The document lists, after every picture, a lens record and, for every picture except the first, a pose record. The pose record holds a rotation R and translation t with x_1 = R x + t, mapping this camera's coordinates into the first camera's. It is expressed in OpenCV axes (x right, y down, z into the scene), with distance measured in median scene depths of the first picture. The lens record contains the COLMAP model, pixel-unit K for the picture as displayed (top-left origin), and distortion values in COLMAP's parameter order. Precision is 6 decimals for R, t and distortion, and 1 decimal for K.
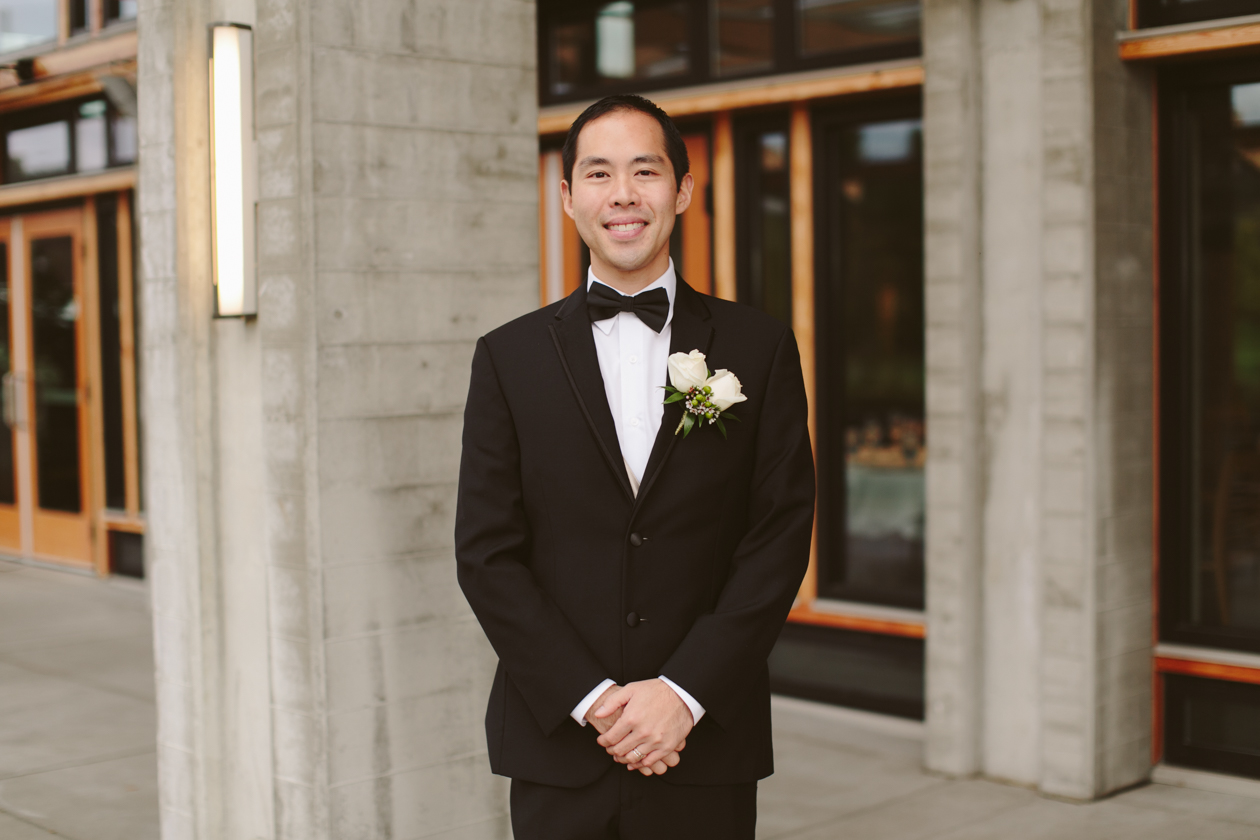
lens RADIAL K [[1857.9, 0, 630.0], [0, 1857.9, 420.0], [0, 0, 1]] dist [-0.166208, 0.363677]
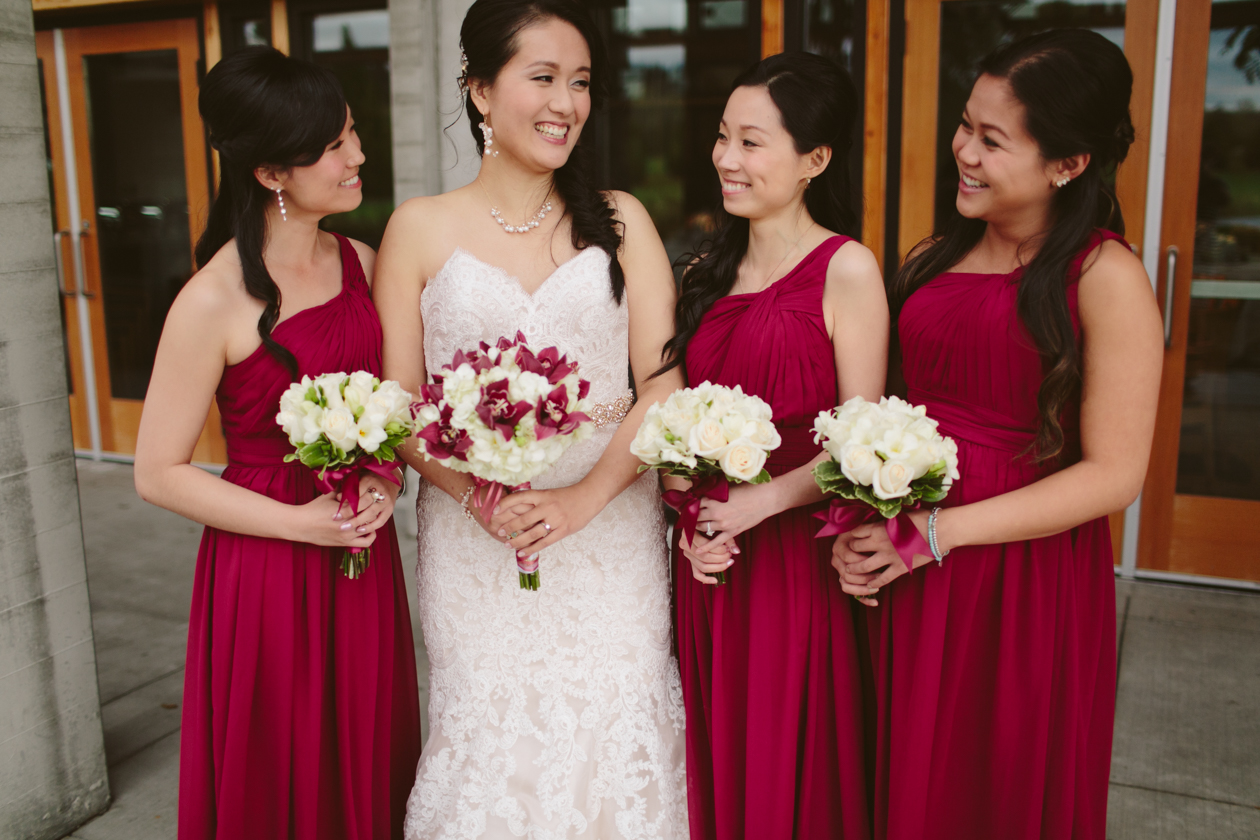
lens RADIAL K [[1266.3, 0, 630.0], [0, 1266.3, 420.0], [0, 0, 1]] dist [-0.136777, 0.193775]
pose [[0.931975, -0.065036, 0.356642, -0.001241], [0.013487, 0.989316, 0.145163, -0.020771], [-0.362272, -0.130478, 0.922895, 0.252500]]
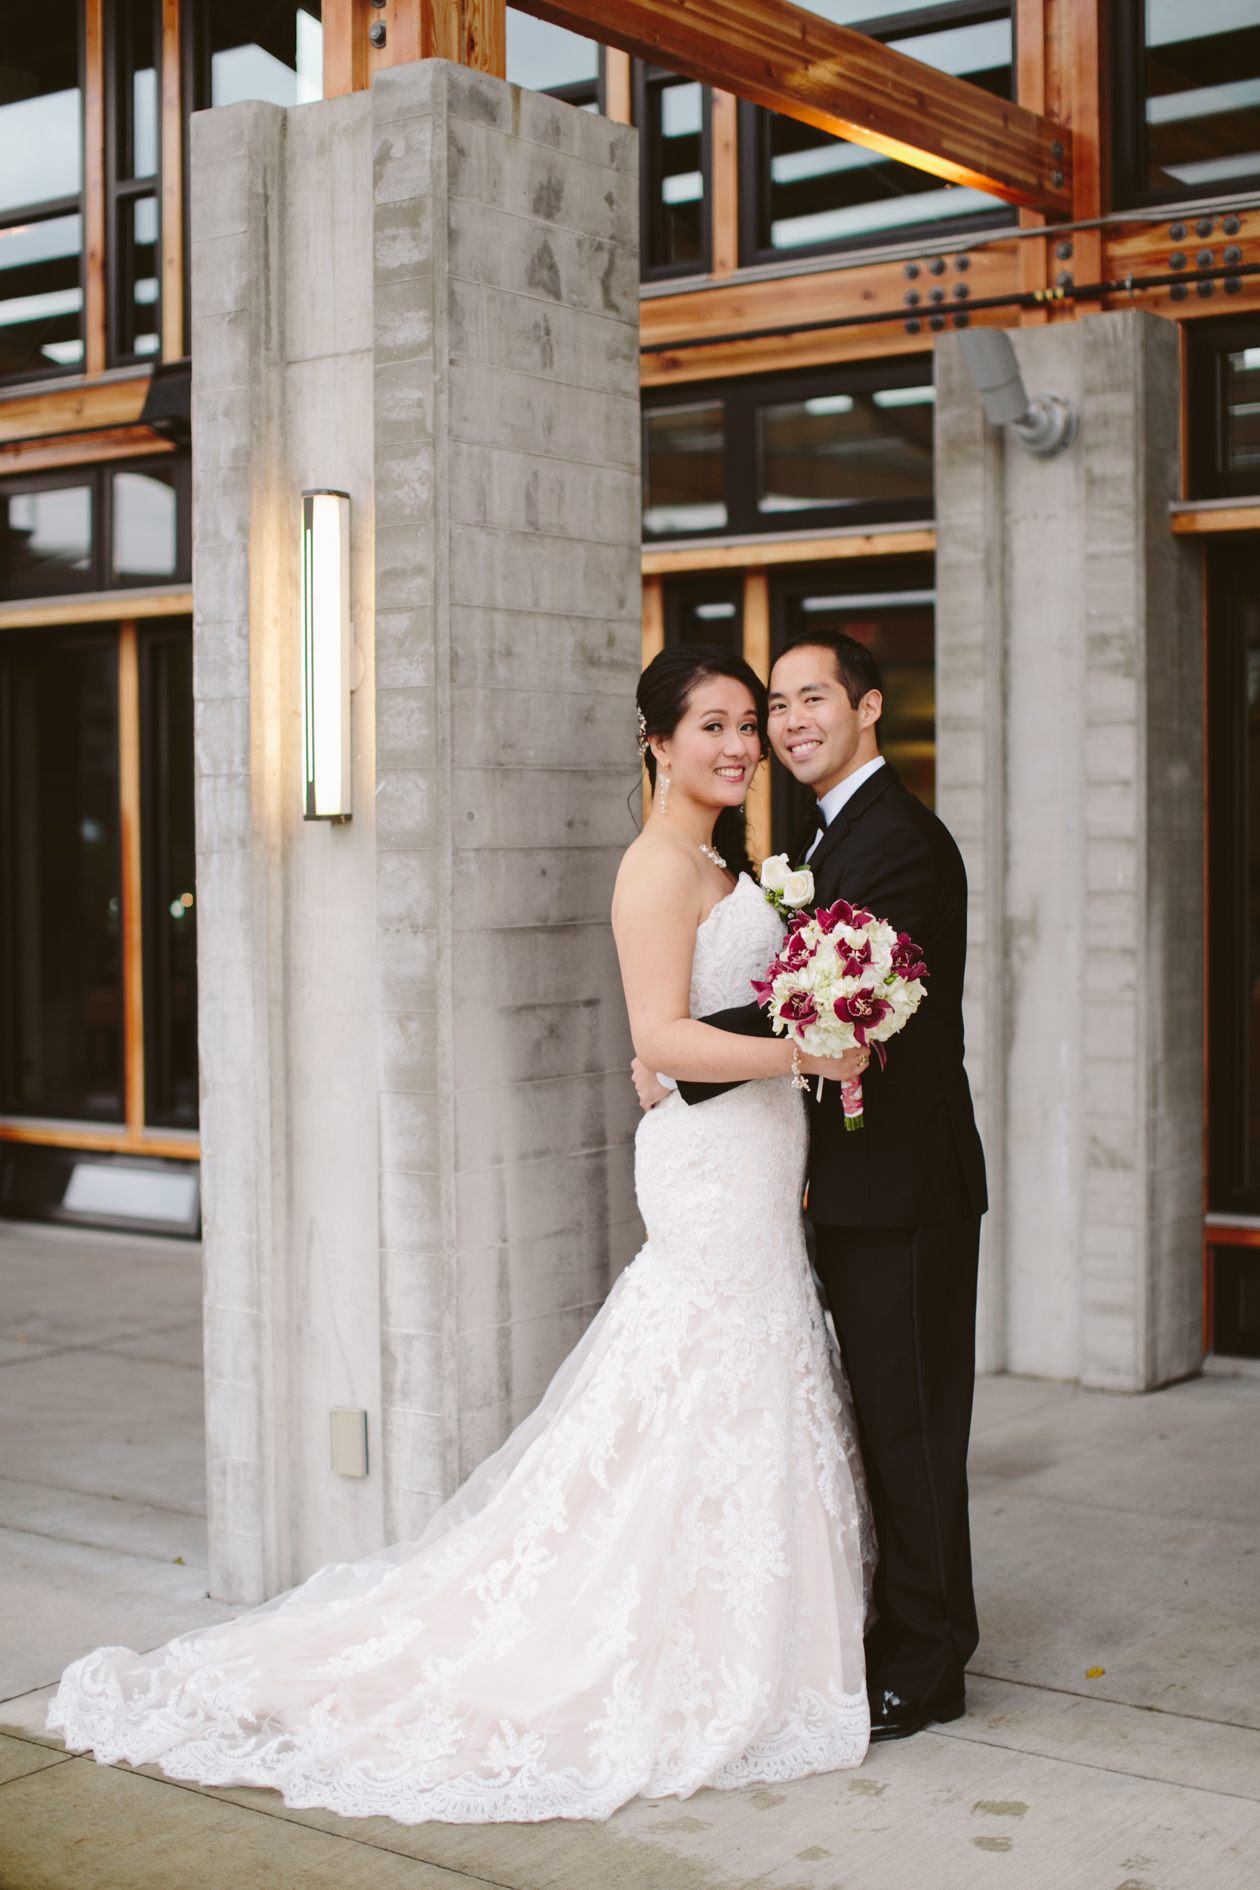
lens RADIAL K [[2750.4, 0, 630.0], [0, 2750.4, 945.0], [0, 0, 1]] dist [-0.154891, 0.107257]
pose [[0.987348, 0.001949, 0.158558, -0.281541], [0.000695, 0.999862, -0.016618, 0.027967], [-0.158568, 0.016518, 0.987210, -0.337057]]
